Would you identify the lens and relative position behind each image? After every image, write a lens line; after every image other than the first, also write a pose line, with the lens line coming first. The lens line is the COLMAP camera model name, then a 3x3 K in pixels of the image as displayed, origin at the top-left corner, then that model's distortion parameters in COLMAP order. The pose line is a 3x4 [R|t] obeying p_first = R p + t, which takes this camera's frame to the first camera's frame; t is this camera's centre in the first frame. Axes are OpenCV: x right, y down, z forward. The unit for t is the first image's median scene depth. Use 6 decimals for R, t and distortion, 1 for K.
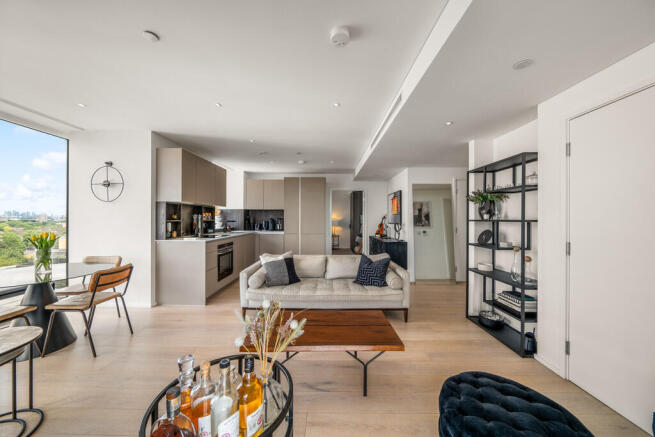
lens RADIAL K [[225.0, 0, 325.5], [0, 225.0, 220.3], [0, 0, 1]] dist [-0.000390, -0.000325]
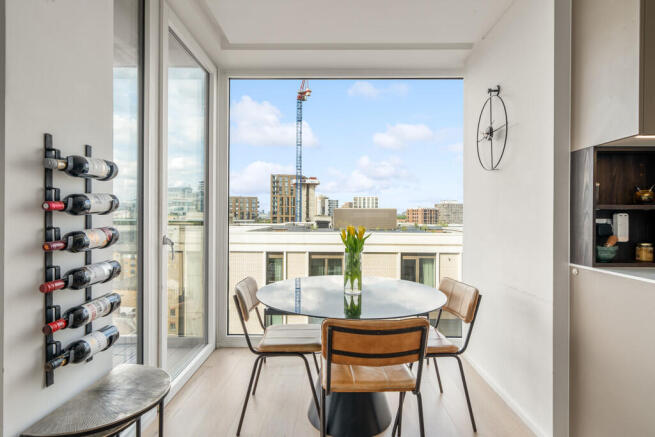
lens RADIAL K [[341.7, 0, 327.6], [0, 341.7, 215.5], [0, 0, 1]] dist [0.001071, 0.000790]
pose [[-0.002394, -0.004941, -0.999985, -0.225157], [-0.012954, 0.999904, -0.004910, 0.021658], [0.999913, 0.012942, -0.002458, 0.622940]]
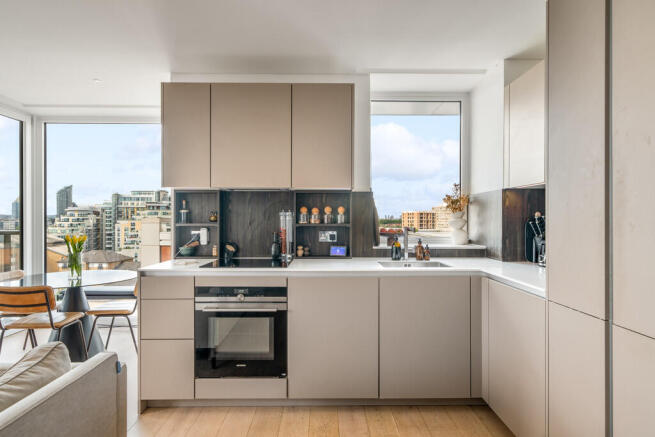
lens RADIAL K [[369.8, 0, 325.2], [0, 369.8, 221.7], [0, 0, 1]] dist [0.005095, 0.003198]
pose [[0.014147, -0.000025, -0.999900, 0.203661], [-0.009582, 0.999954, -0.000161, -0.007795], [0.999854, 0.009583, 0.014146, 1.352458]]
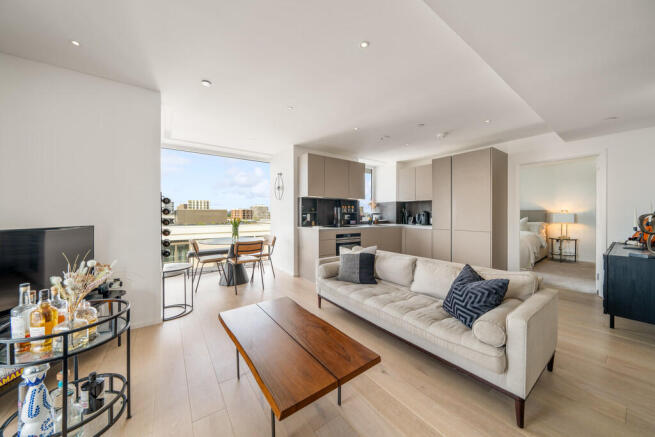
lens RADIAL K [[225.0, 0, 327.3], [0, 225.0, 217.4], [0, 0, 1]] dist [-0.000390, -0.000325]
pose [[0.590682, 0.006122, -0.806881, 0.413919], [-0.004159, 0.999981, 0.004543, 0.025967], [0.806894, 0.000672, 0.590696, 0.356700]]
